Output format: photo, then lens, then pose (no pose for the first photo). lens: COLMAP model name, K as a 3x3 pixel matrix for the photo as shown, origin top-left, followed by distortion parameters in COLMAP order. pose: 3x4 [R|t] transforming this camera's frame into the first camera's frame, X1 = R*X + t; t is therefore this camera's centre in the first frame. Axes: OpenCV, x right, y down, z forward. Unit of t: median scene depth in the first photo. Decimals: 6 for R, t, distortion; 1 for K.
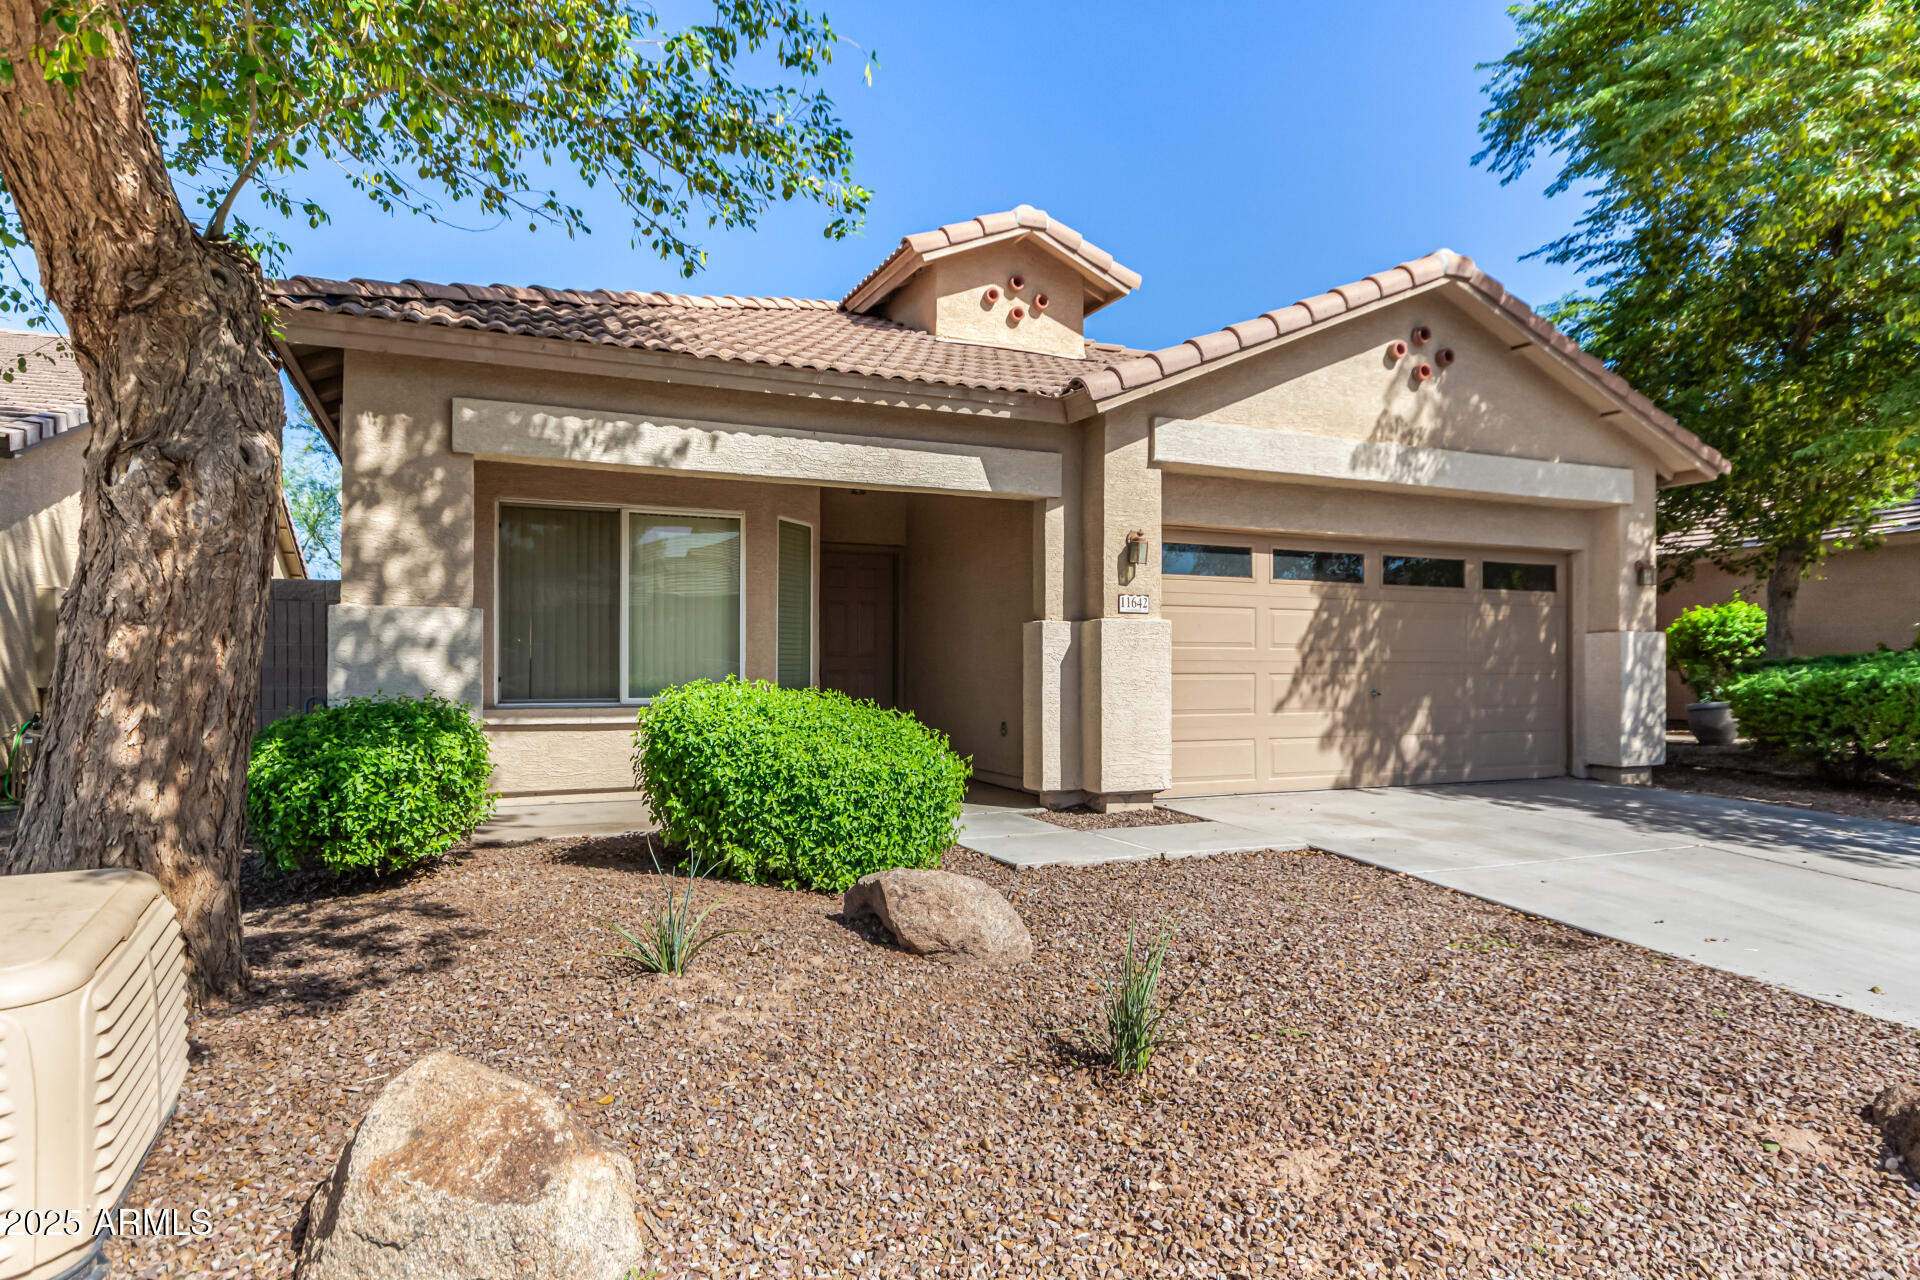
lens RADIAL K [[1085.5, 0, 998.3], [0, 1085.5, 655.2], [0, 0, 1]] dist [0.018363, -0.000657]
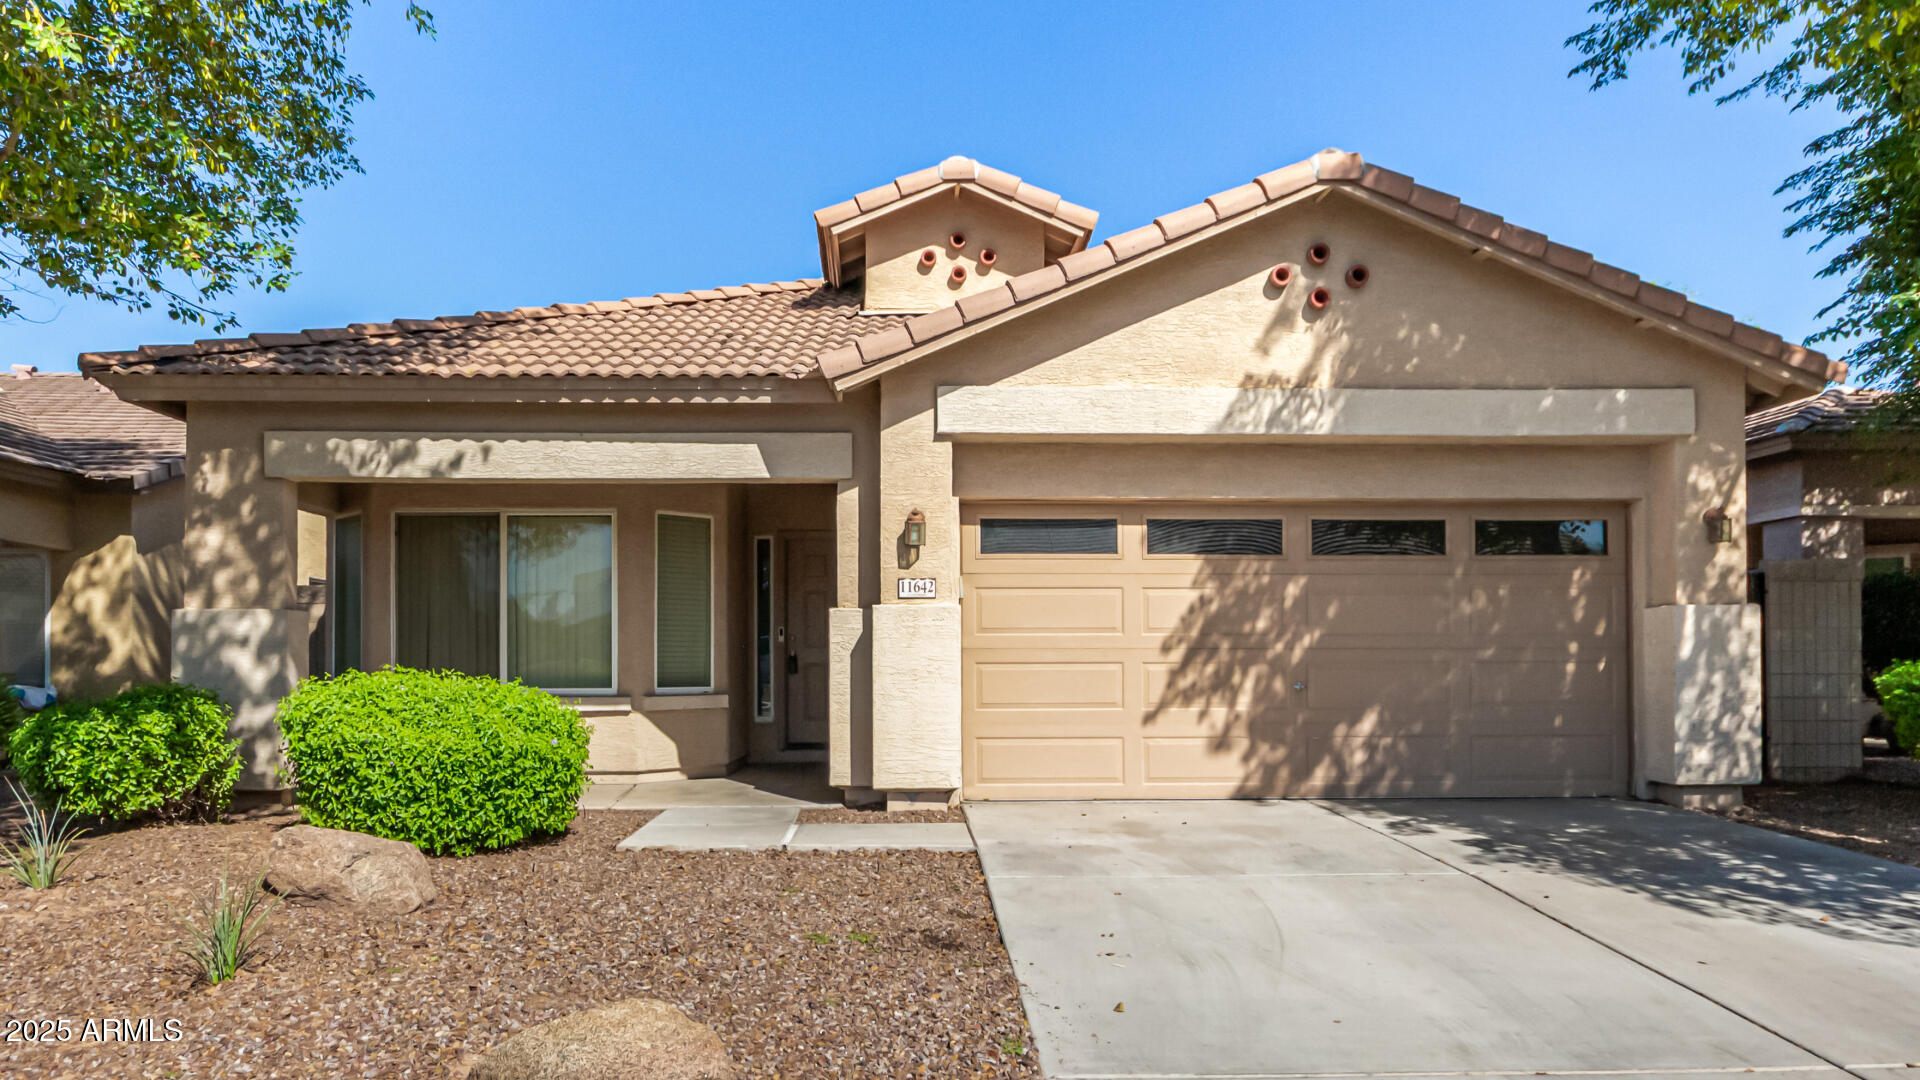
lens RADIAL K [[1301.2, 0, 976.8], [0, 1301.2, 646.5], [0, 0, 1]] dist [0.010749, 0.007376]
pose [[0.927402, -0.011588, -0.373888, 0.546809], [0.010331, 0.999932, -0.005365, 0.008373], [0.373924, 0.001113, 0.927459, -0.016865]]
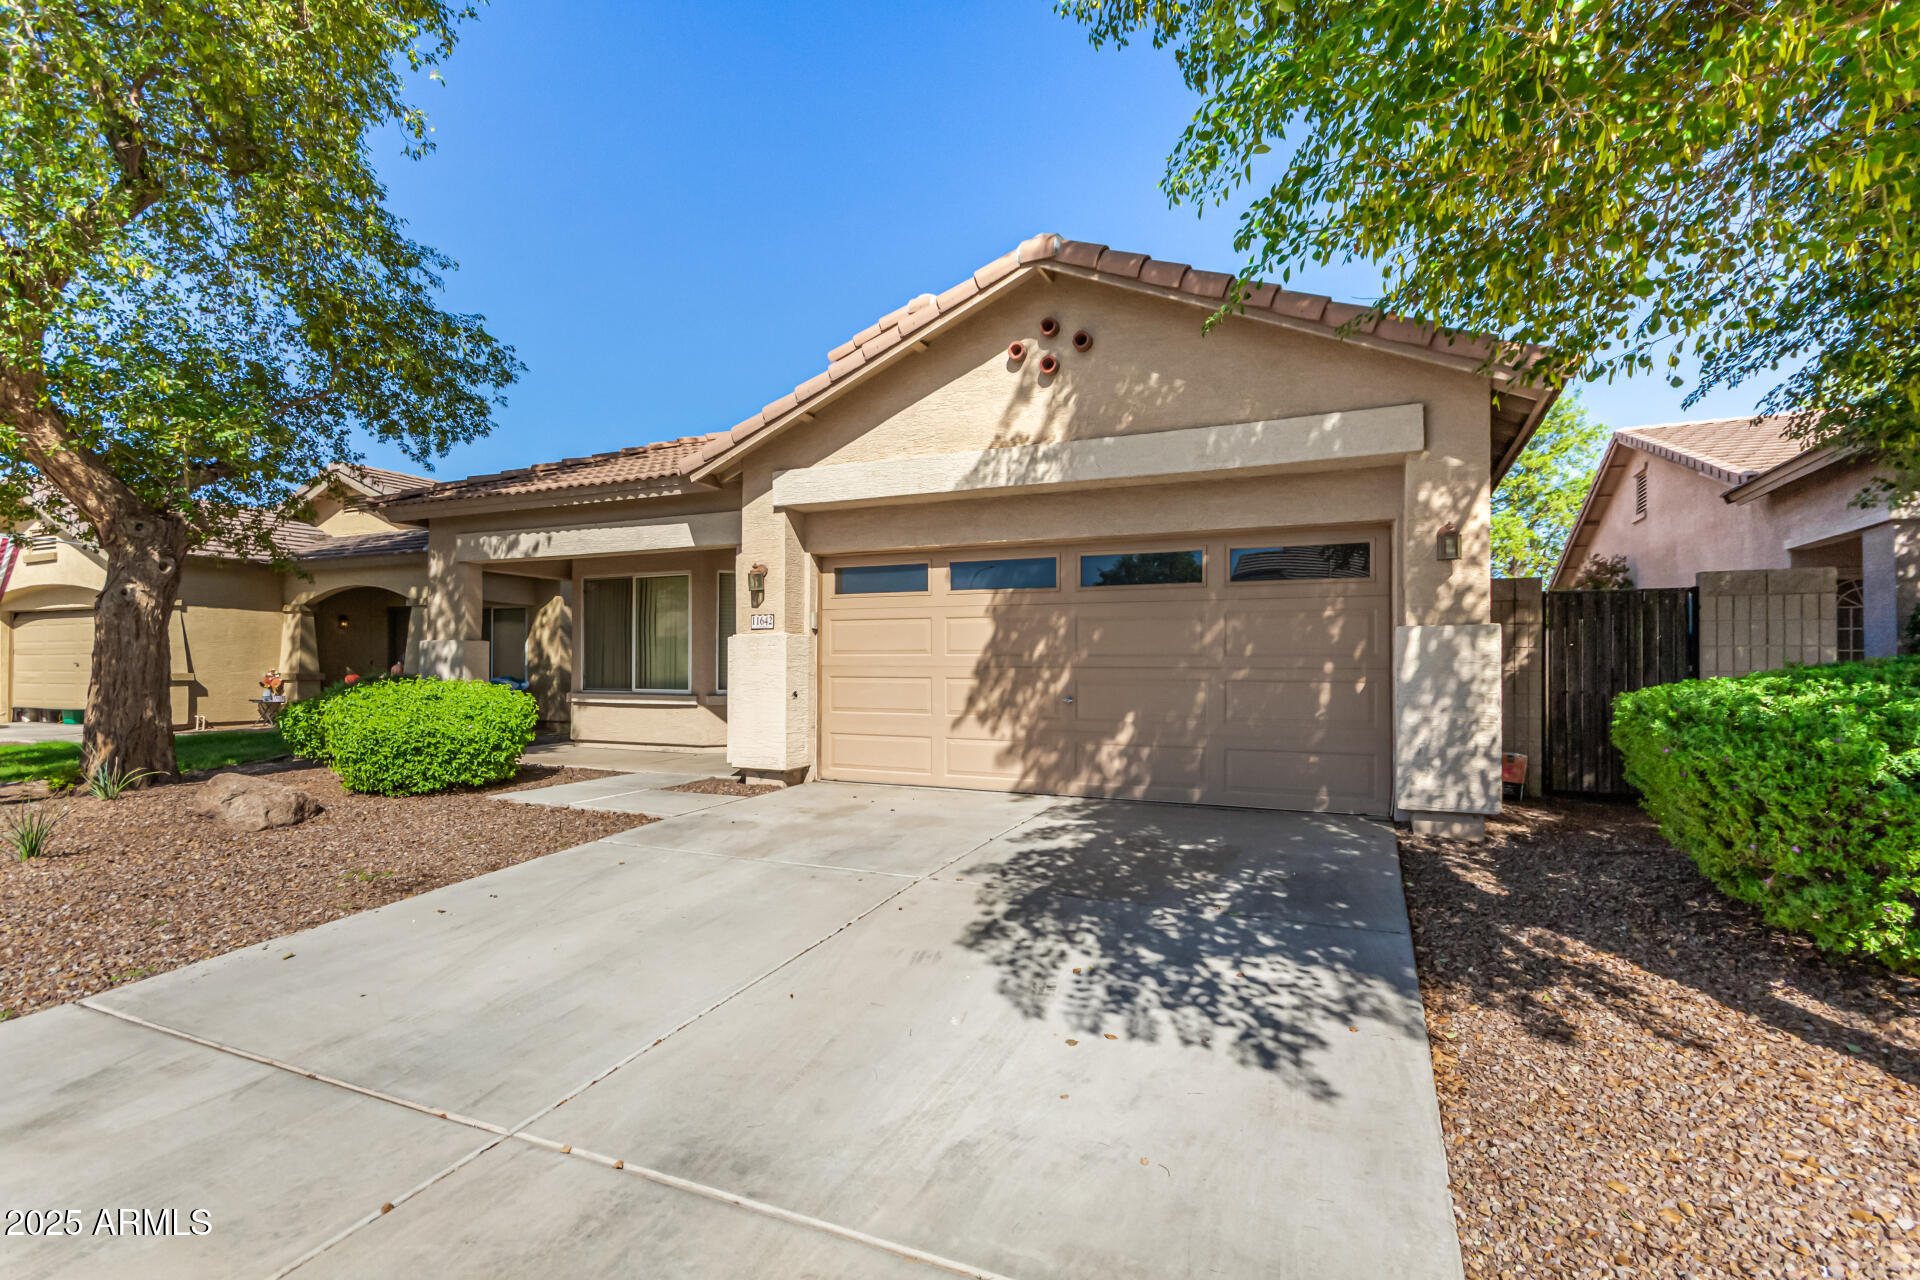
lens RADIAL K [[897.3, 0, 957.2], [0, 897.3, 658.1], [0, 0, 1]] dist [0.010549, 0.000455]
pose [[0.660769, -0.008901, -0.750536, 0.983981], [0.005906, 0.999960, -0.006660, 0.002798], [0.750566, -0.000032, 0.660796, 0.442644]]
